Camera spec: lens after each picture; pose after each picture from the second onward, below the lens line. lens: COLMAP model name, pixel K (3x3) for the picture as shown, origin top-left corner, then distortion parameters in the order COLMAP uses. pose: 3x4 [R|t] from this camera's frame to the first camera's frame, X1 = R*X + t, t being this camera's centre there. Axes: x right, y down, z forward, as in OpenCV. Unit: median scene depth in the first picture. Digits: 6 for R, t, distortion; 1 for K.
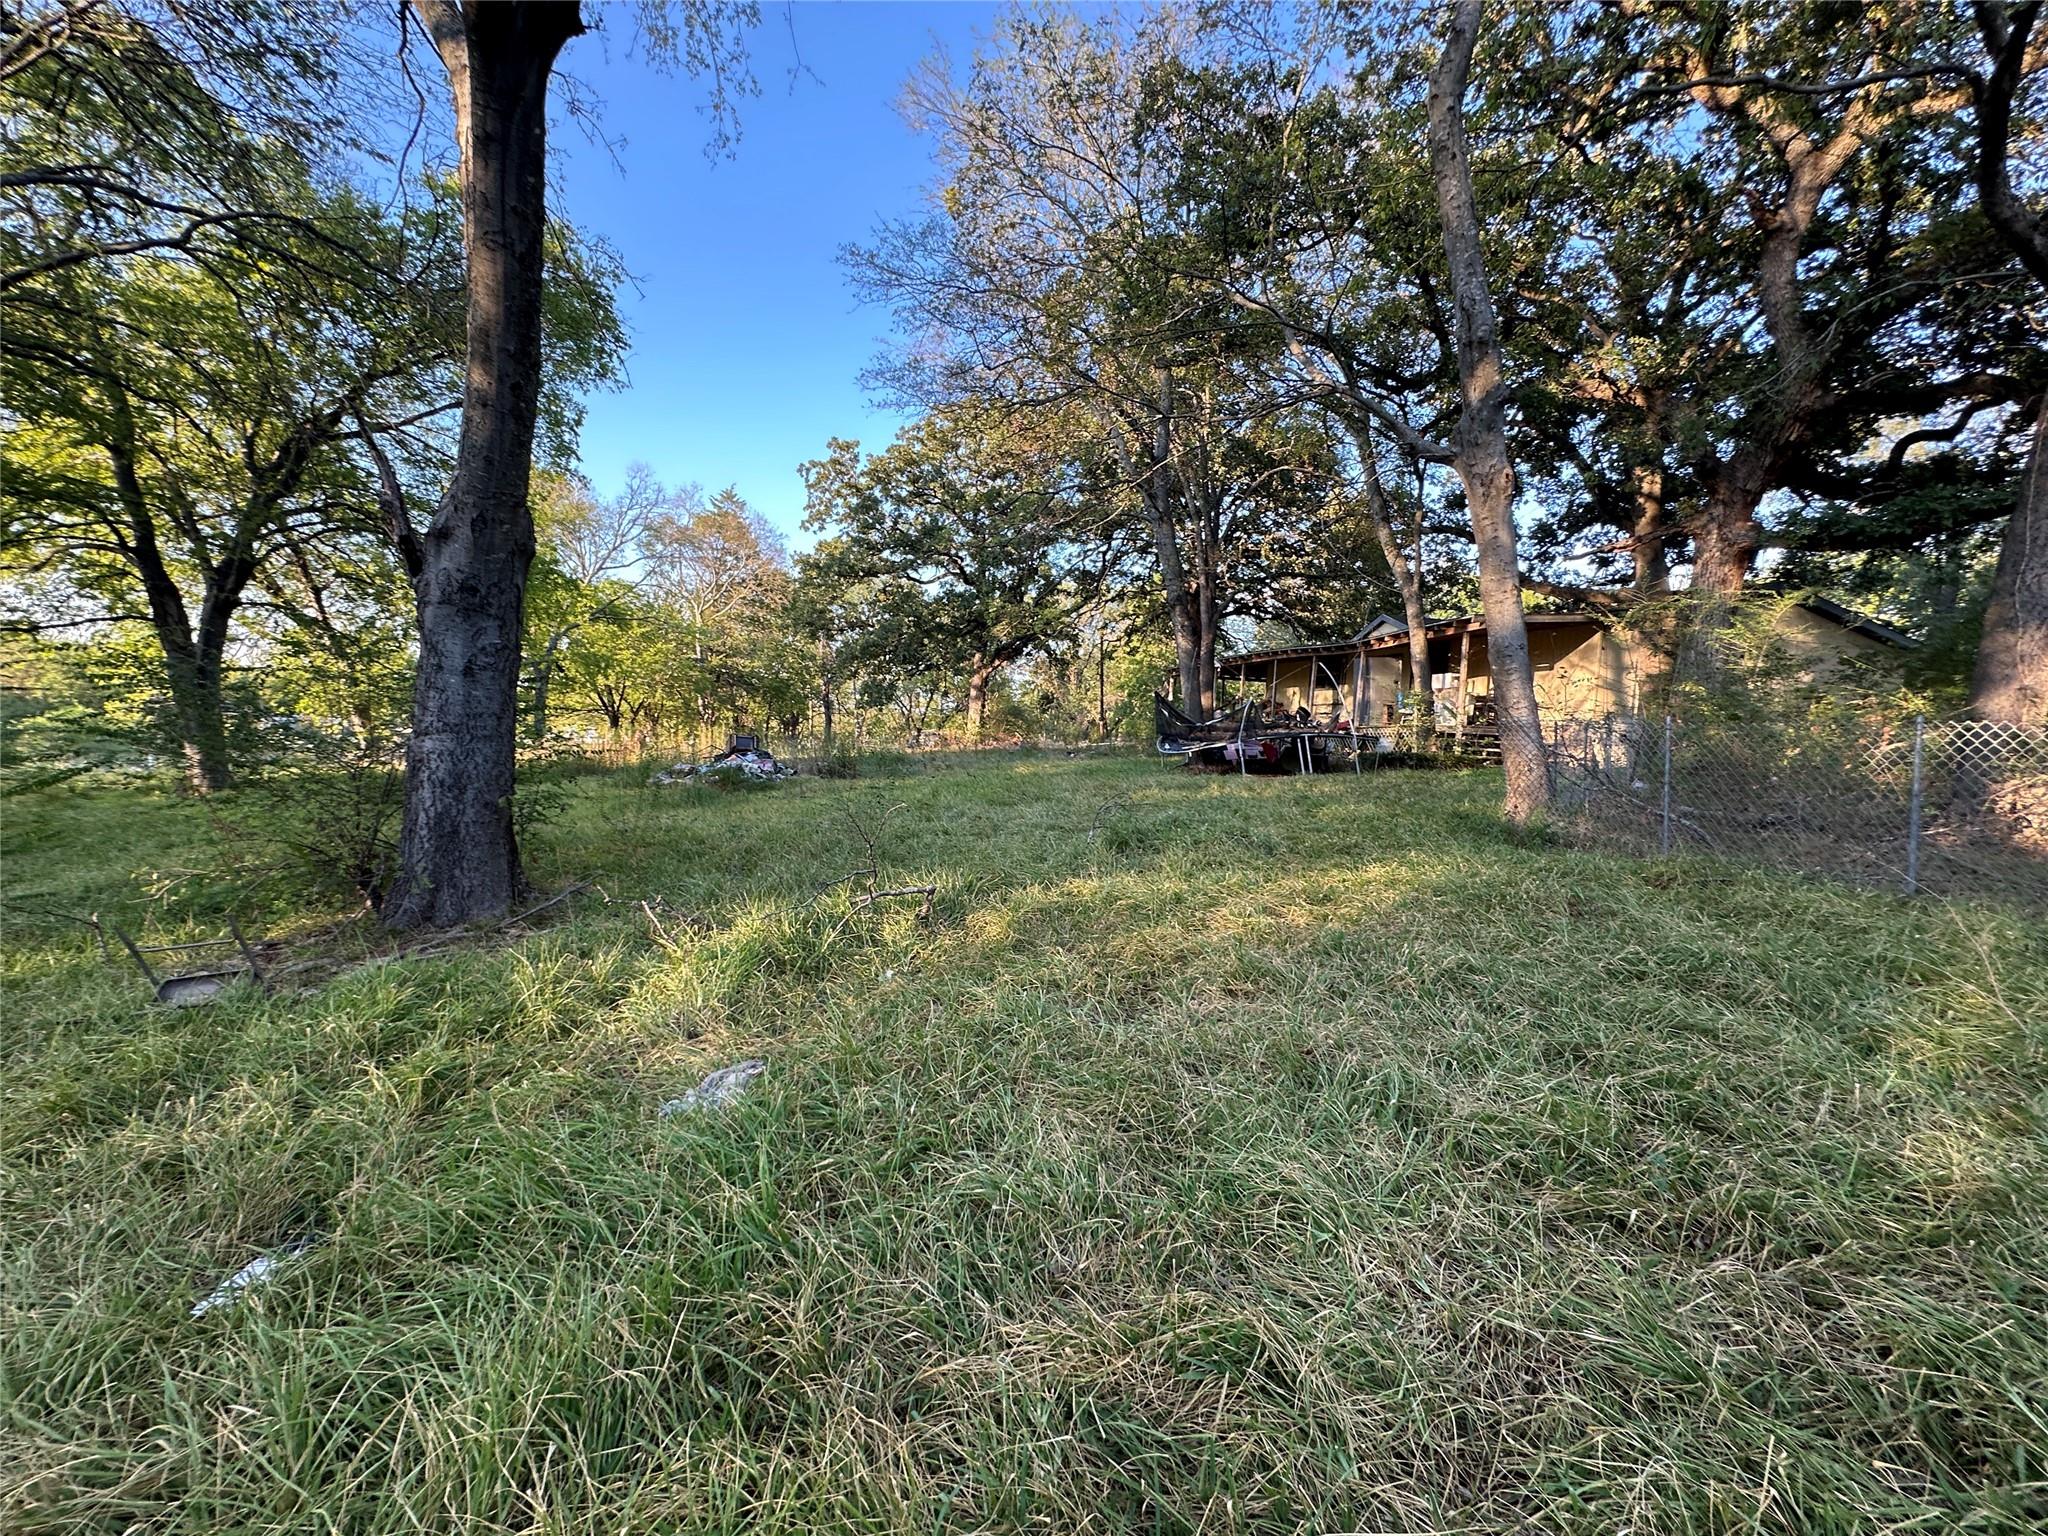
lens RADIAL K [[818.6, 0, 1023.5], [0, 818.6, 767.5], [0, 0, 1]] dist [-0.005207, 0.001201]
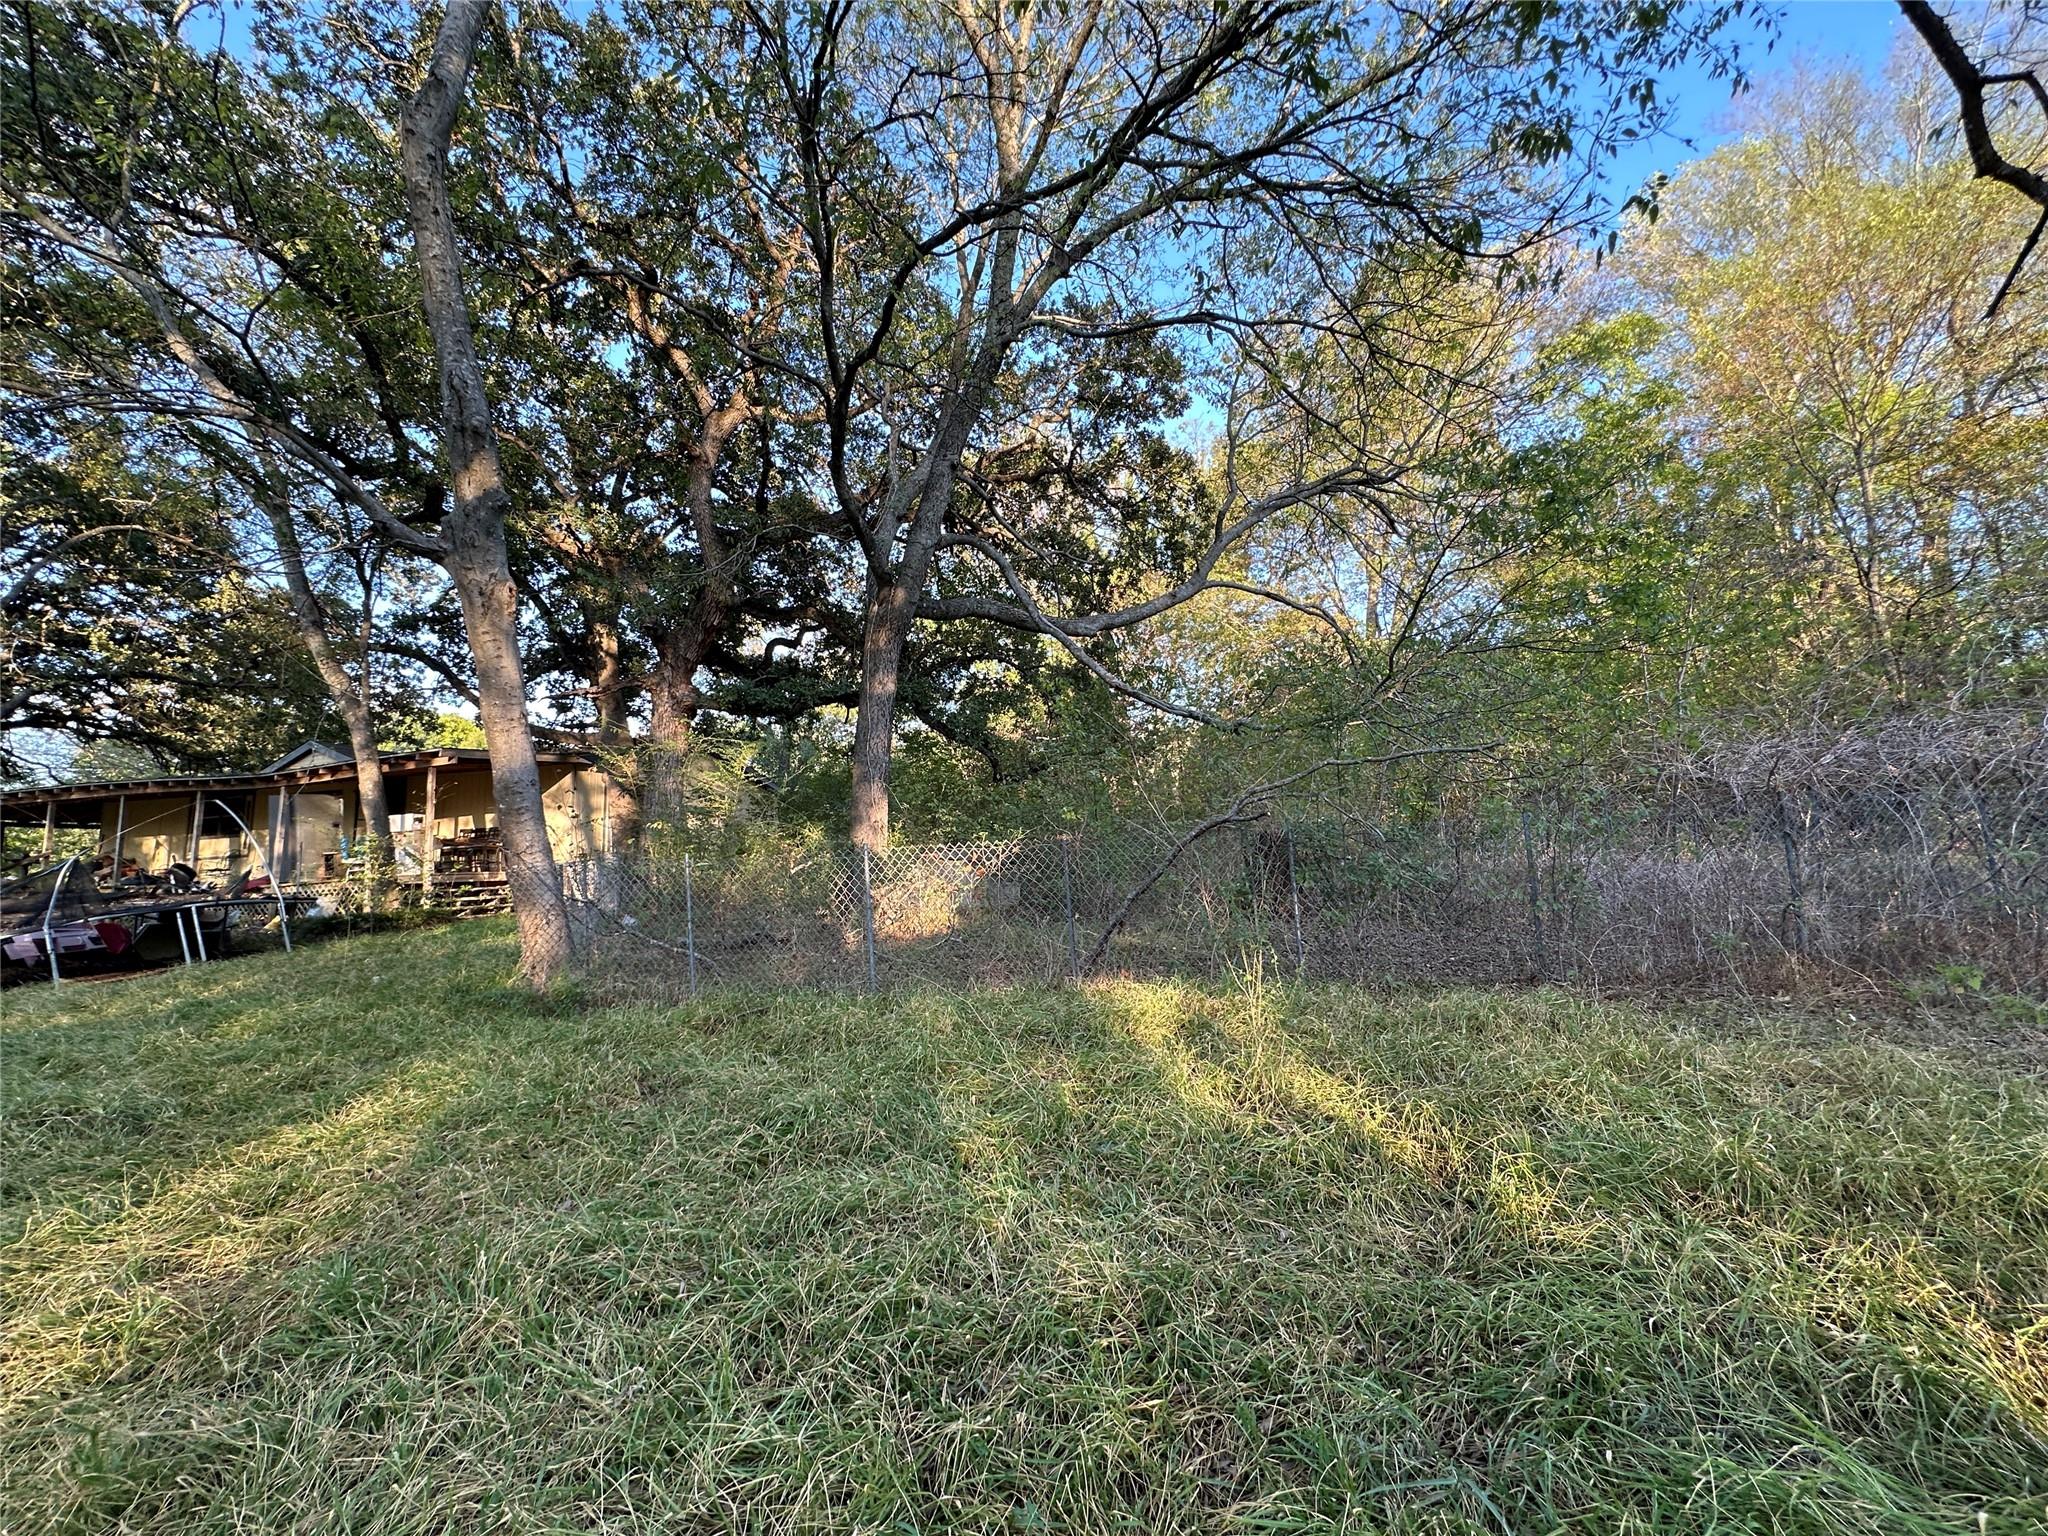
lens RADIAL K [[818.6, 0, 1020.5], [0, 818.6, 769.7], [0, 0, 1]] dist [-0.005207, 0.001201]
pose [[0.421697, 0.040817, 0.905818, 0.012422], [0.111159, 0.989124, -0.096320, -0.007544], [-0.899897, 0.141308, 0.412573, 0.062152]]
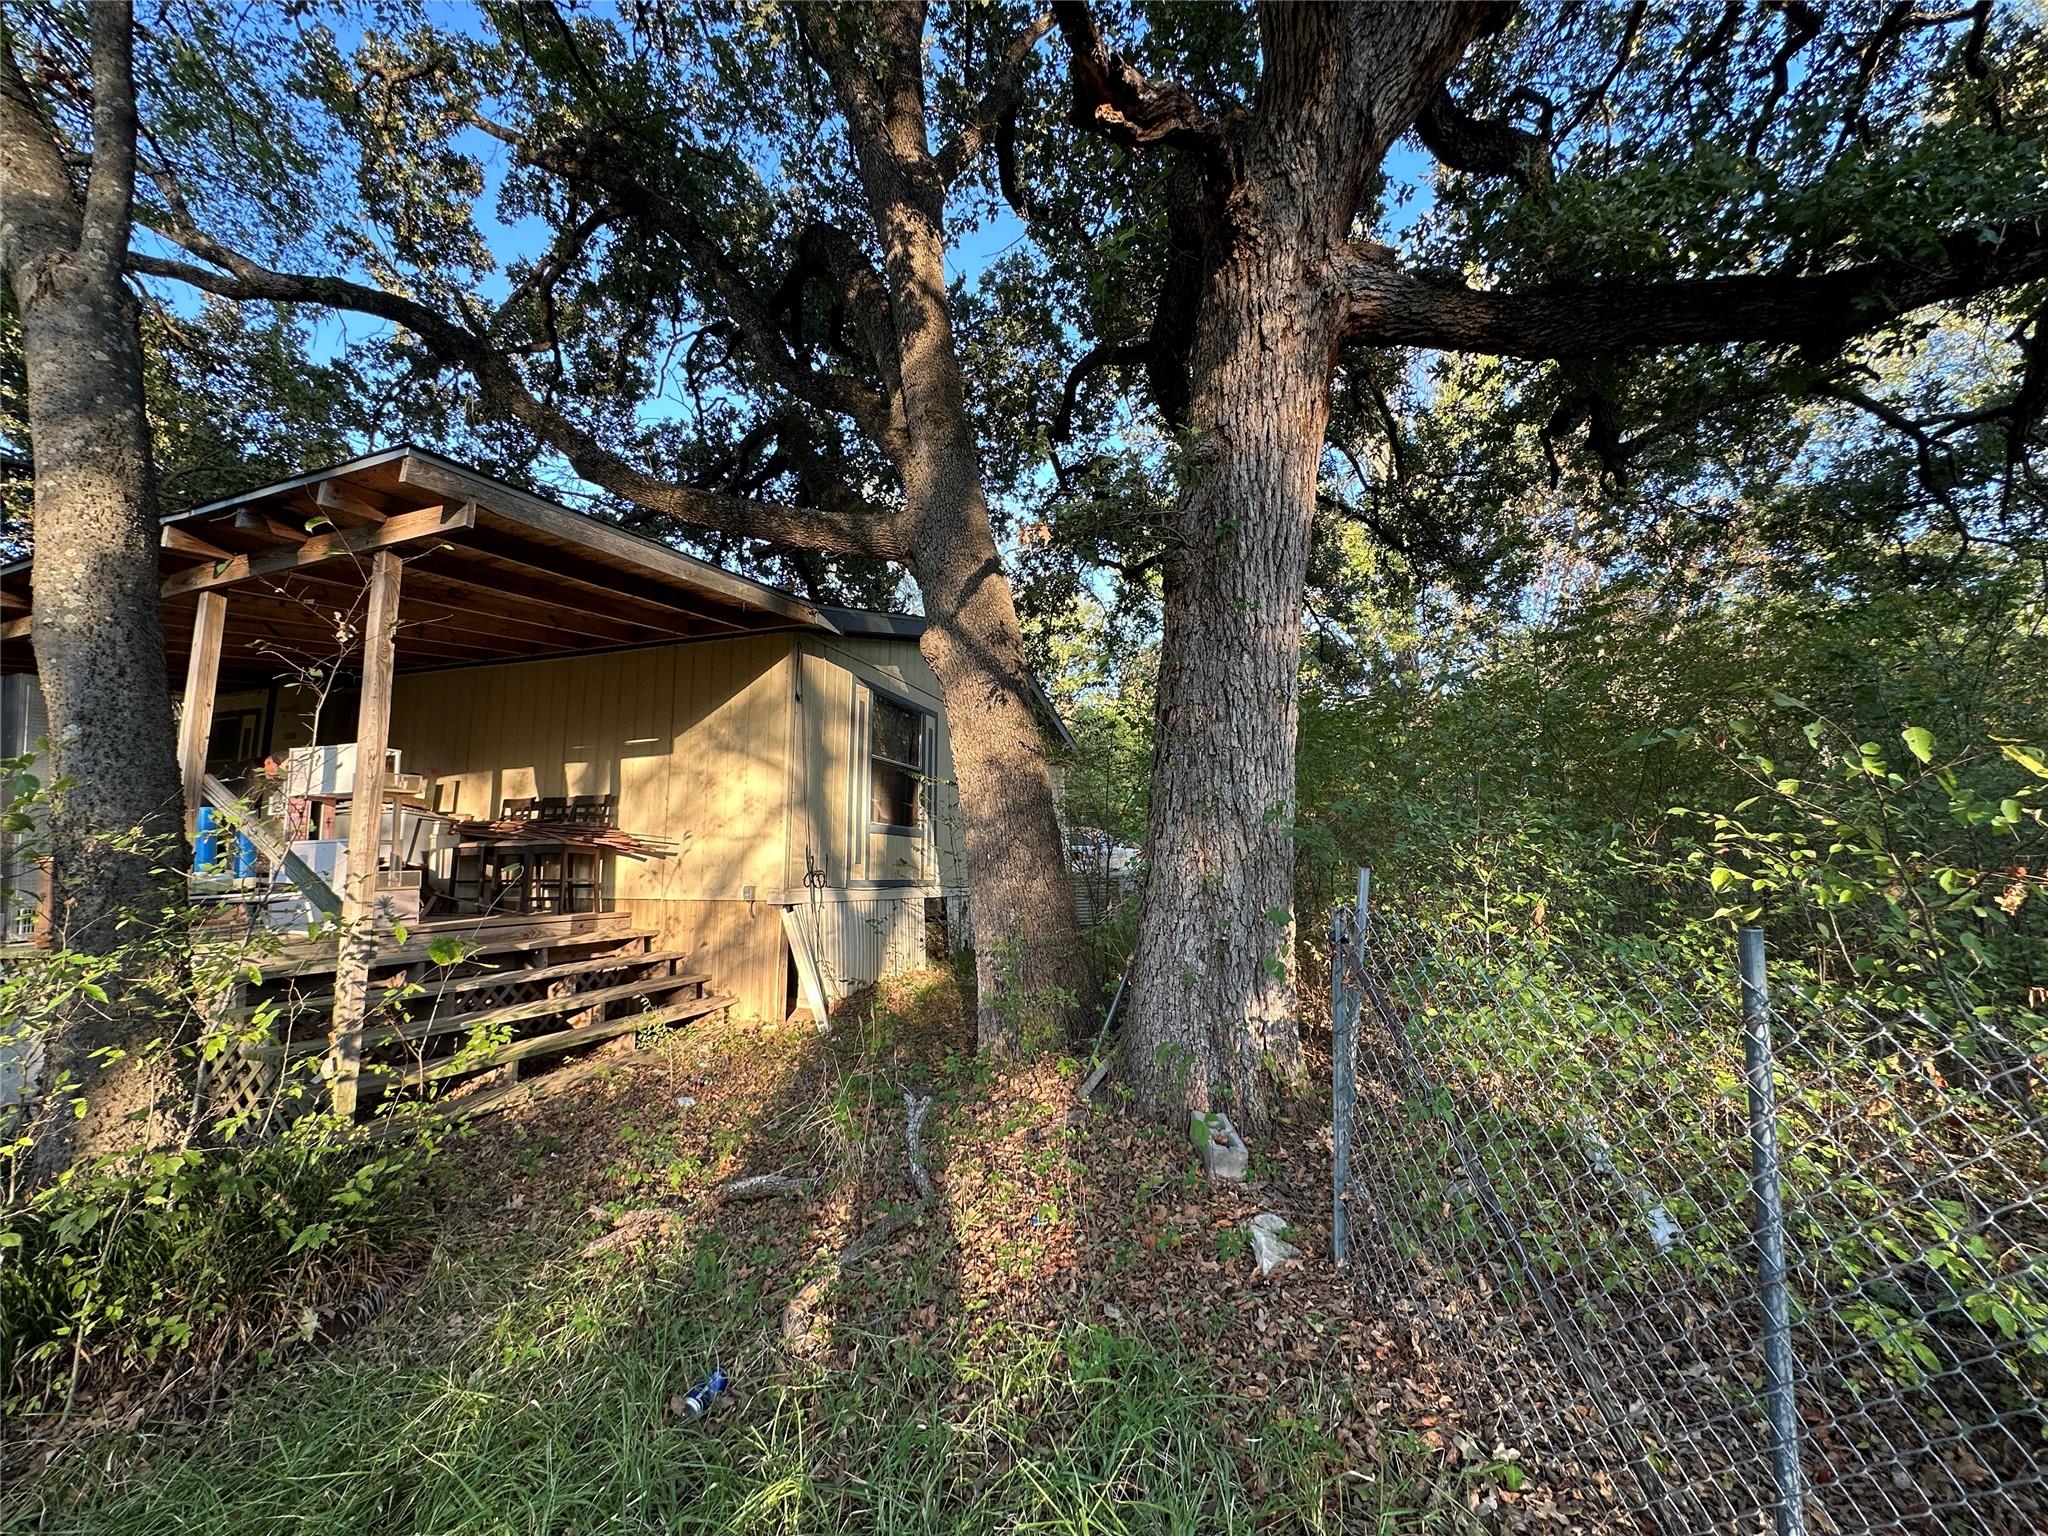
lens RADIAL K [[818.6, 0, 1021.3], [0, 818.6, 764.6], [0, 0, 1]] dist [-0.005207, 0.001201]
pose [[0.473545, 0.053656, 0.879134, 0.389108], [0.084345, 0.990793, -0.105904, -0.059673], [-0.876722, 0.124301, 0.464659, 0.675615]]
